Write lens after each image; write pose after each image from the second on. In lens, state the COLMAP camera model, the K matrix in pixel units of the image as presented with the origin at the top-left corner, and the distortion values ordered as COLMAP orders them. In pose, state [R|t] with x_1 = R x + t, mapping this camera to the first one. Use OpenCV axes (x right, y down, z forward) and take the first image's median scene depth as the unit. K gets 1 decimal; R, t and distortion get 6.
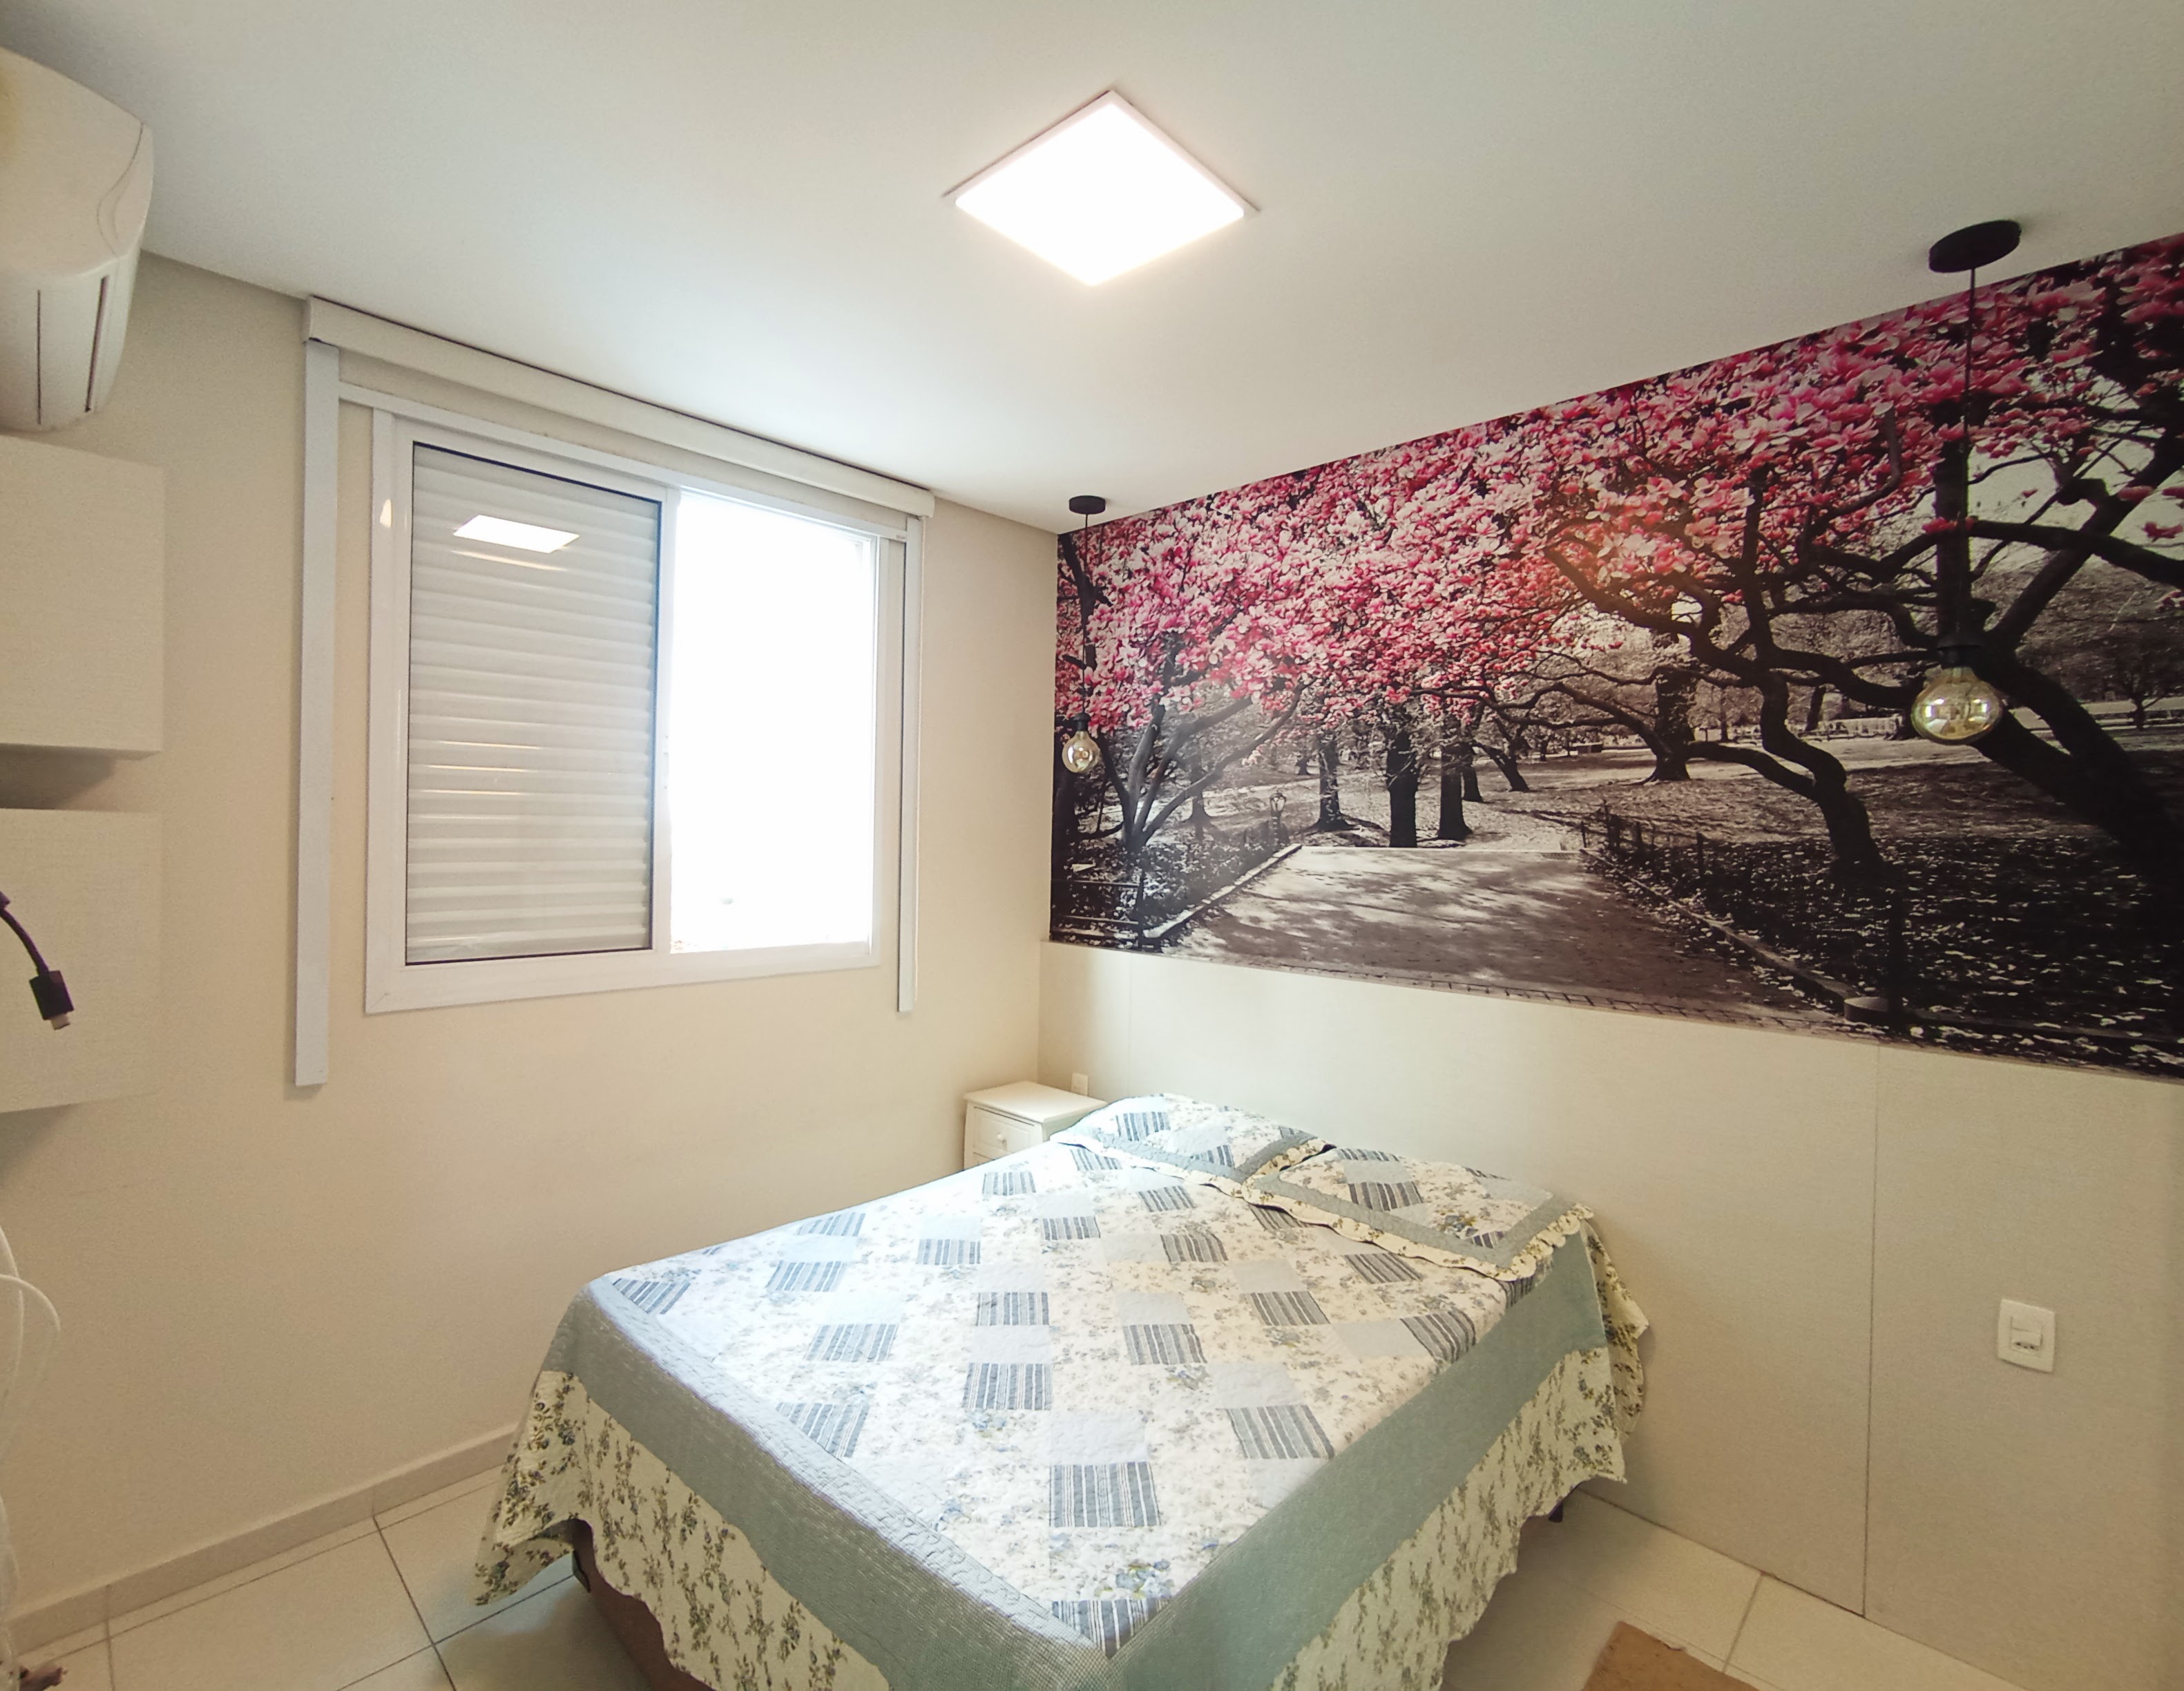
lens RADIAL K [[1025.1, 0, 1063.3], [0, 1025.1, 843.2], [0, 0, 1]] dist [-0.061159, 0.044037]
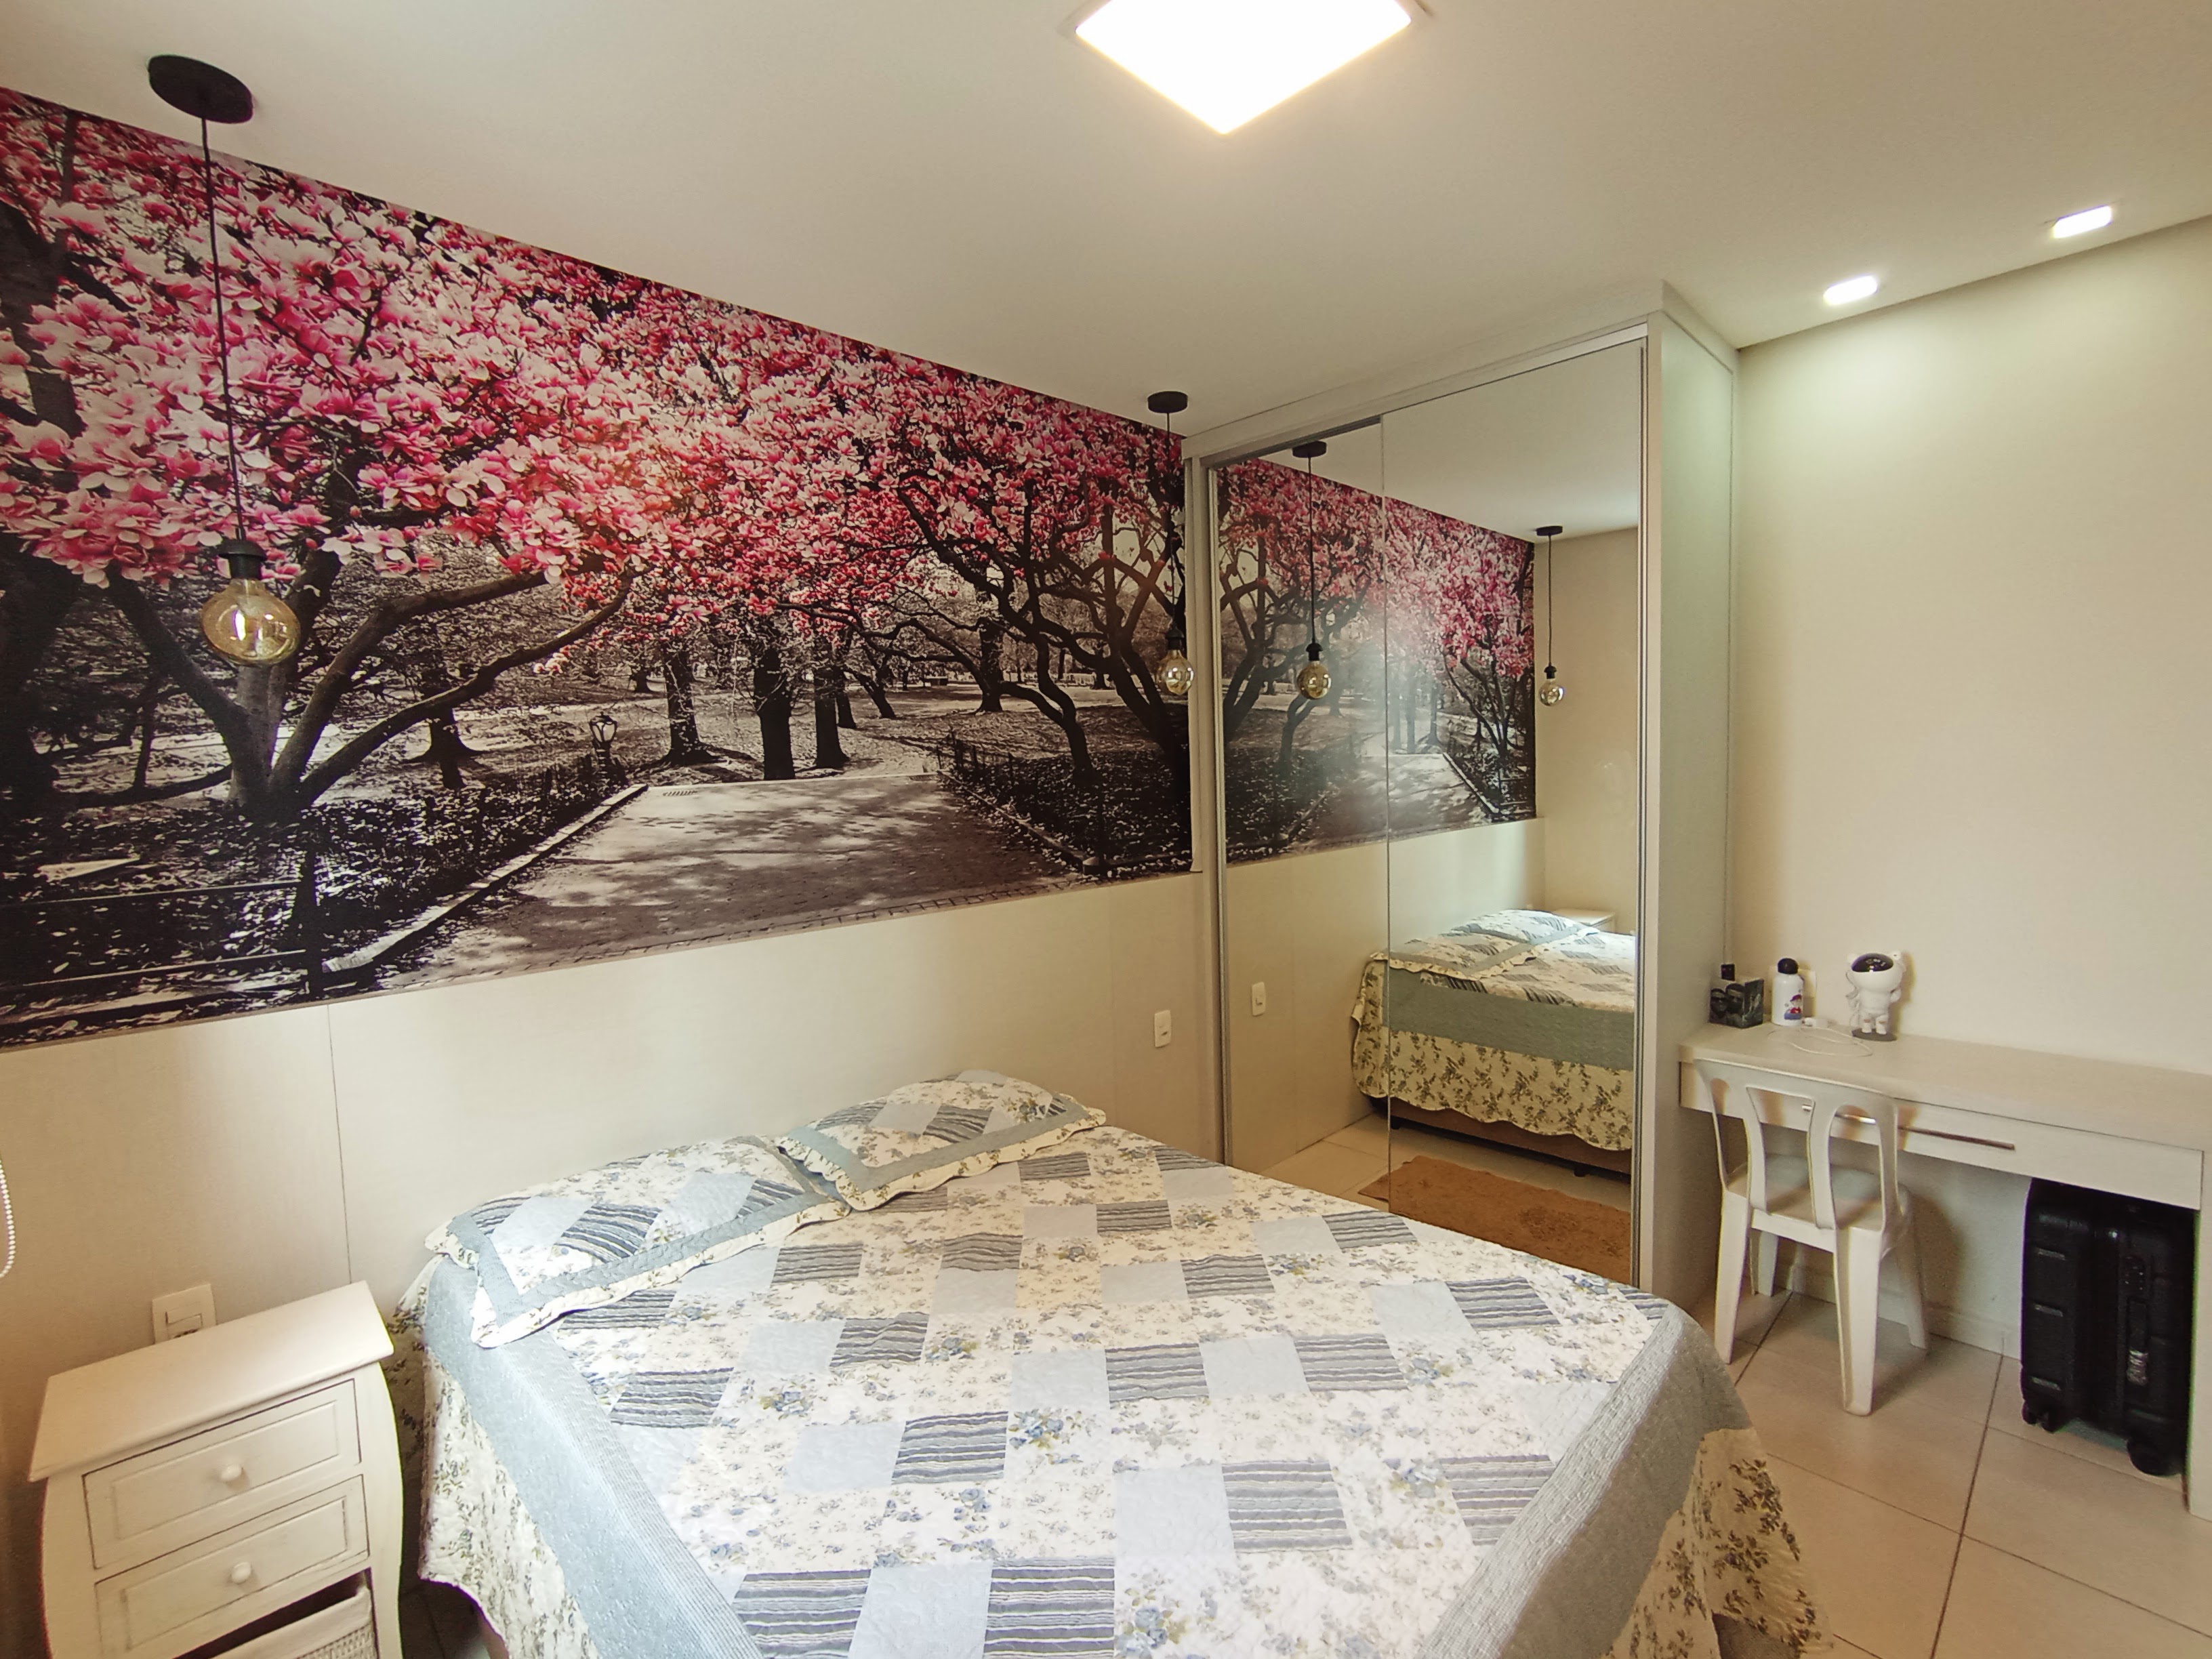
lens RADIAL K [[1007.9, 0, 1106.0], [0, 1007.9, 829.5], [0, 0, 1]] dist [-0.059152, 0.044585]
pose [[0.025446, -0.089068, 0.995700, -0.612514], [0.043165, 0.995192, 0.087919, -0.019497], [-0.998744, 0.040742, 0.029168, 0.790830]]
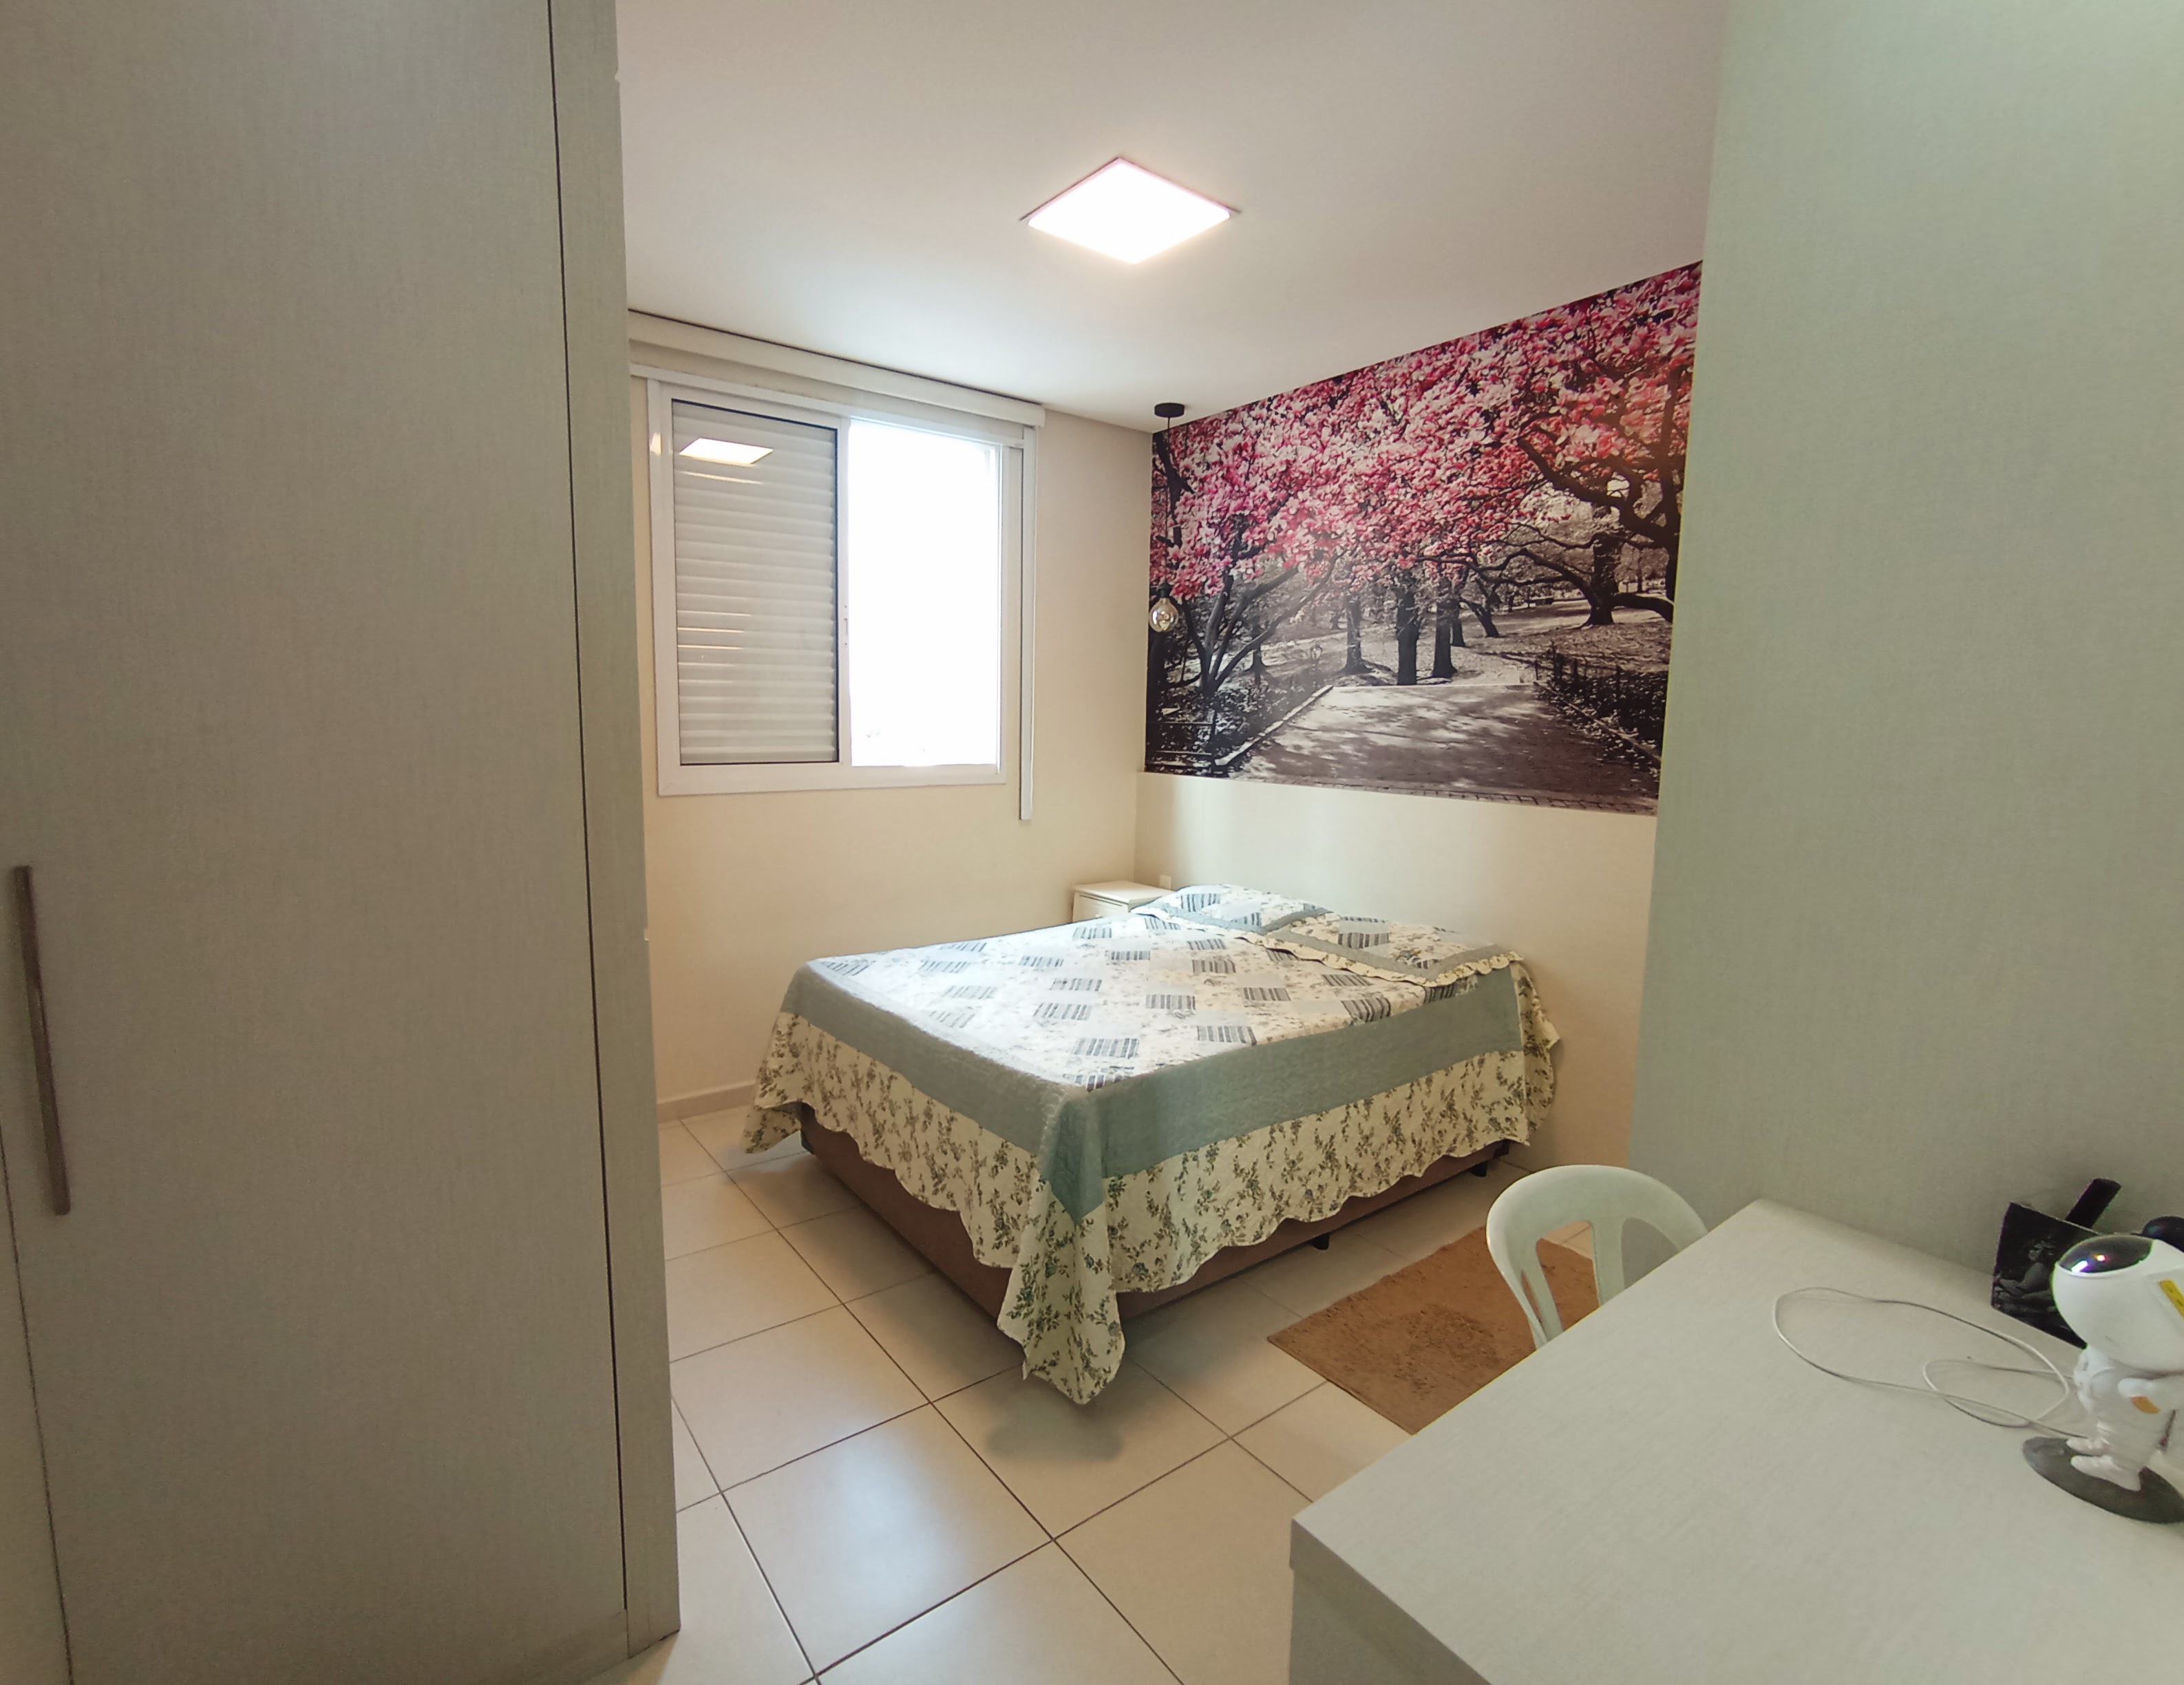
lens RADIAL K [[1025.1, 0, 1063.3], [0, 1025.1, 840.2], [0, 0, 1]] dist [-0.061159, 0.044037]
pose [[0.987450, 0.014662, -0.157248, 0.131323], [0.002842, 0.993870, 0.110514, 0.062327], [0.157904, -0.109574, 0.981356, -0.369135]]
